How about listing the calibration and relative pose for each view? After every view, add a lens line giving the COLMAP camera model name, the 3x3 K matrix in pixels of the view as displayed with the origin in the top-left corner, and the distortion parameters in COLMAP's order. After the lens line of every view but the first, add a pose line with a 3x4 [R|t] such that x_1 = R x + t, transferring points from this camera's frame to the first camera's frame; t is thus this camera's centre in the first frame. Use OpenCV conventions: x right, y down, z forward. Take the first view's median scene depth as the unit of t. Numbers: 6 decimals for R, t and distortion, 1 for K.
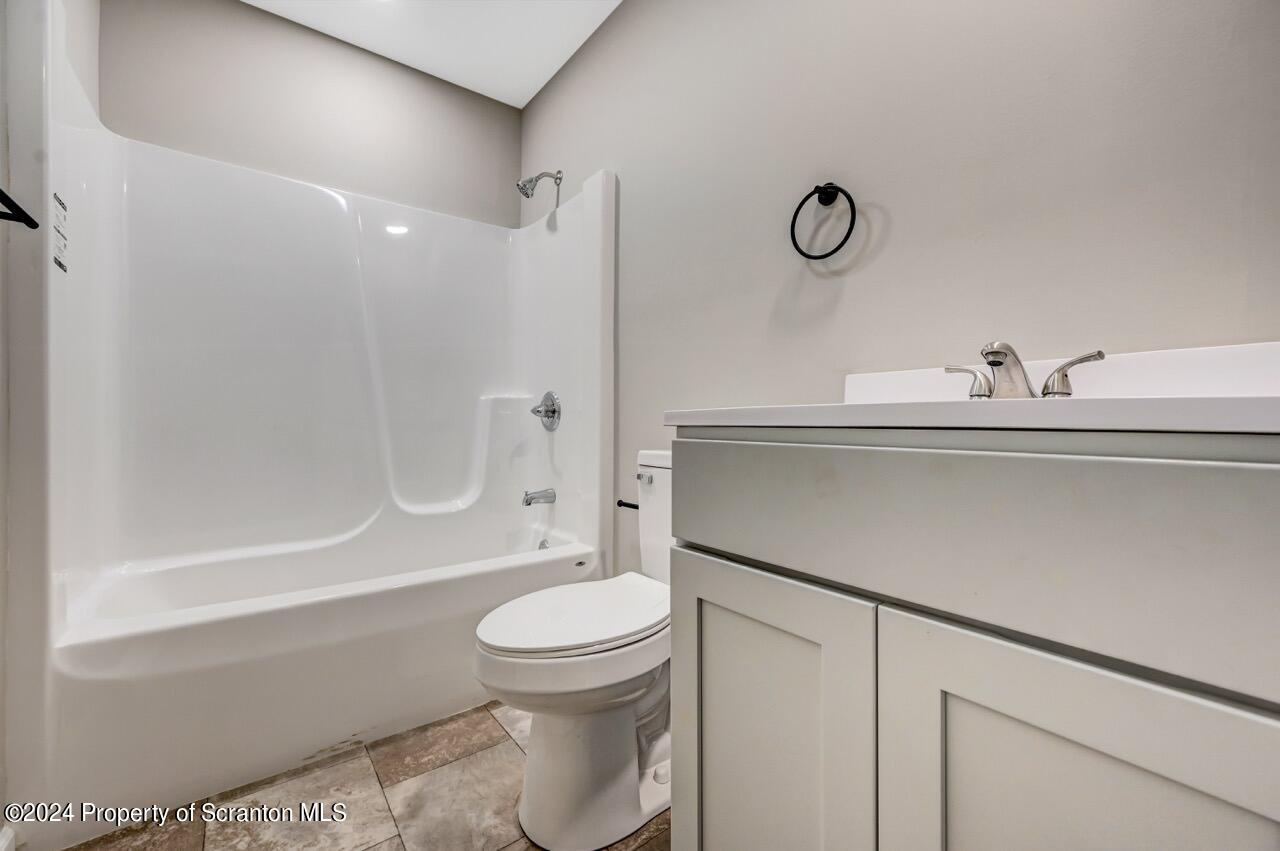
lens RADIAL K [[523.5, 0, 644.1], [0, 523.5, 424.3], [0, 0, 1]] dist [0.000356, 0.000035]
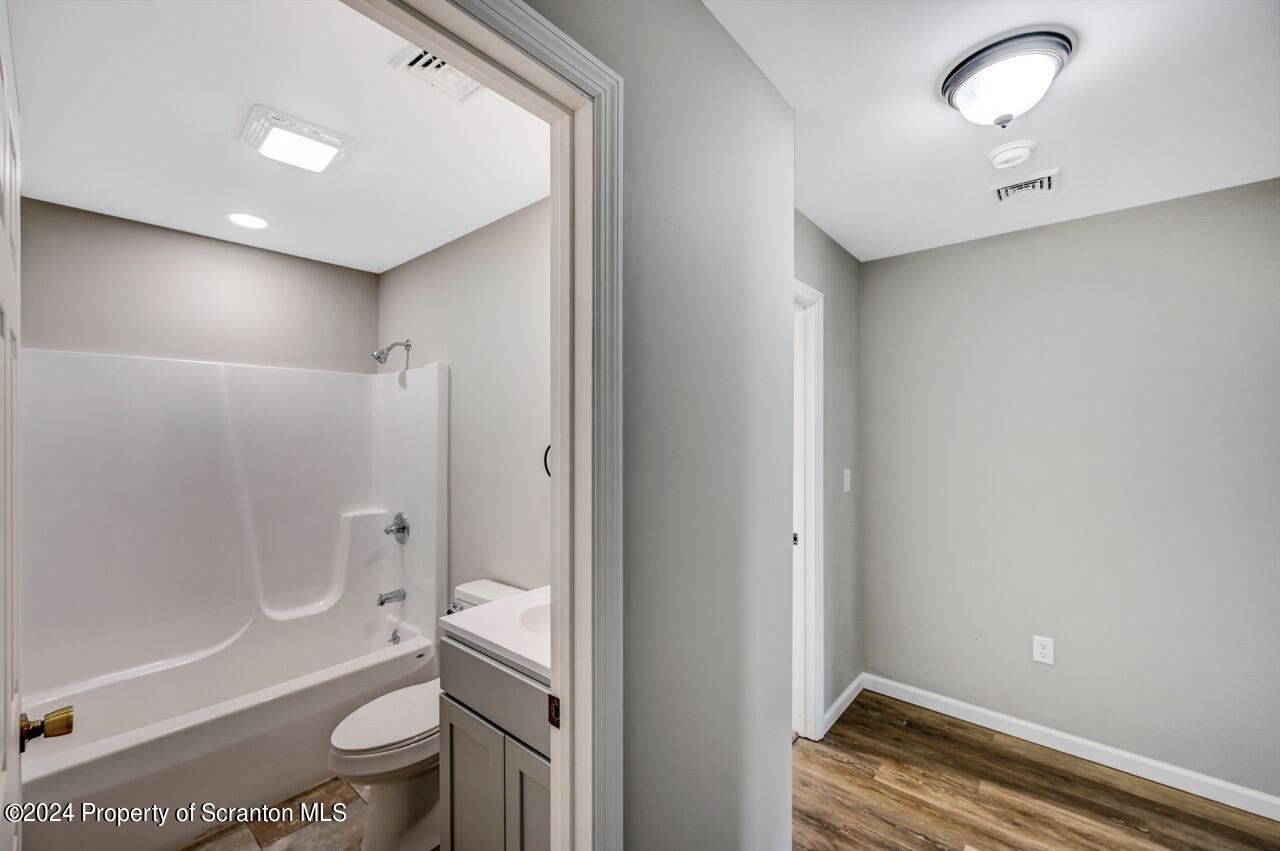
lens RADIAL K [[508.6, 0, 642.9], [0, 508.6, 431.6], [0, 0, 1]] dist [0.001379, 0.000609]
pose [[0.976694, -0.004888, 0.214583, 0.144395], [0.007235, 0.999922, -0.010153, -0.266501], [-0.214516, 0.011468, 0.976653, -0.377739]]
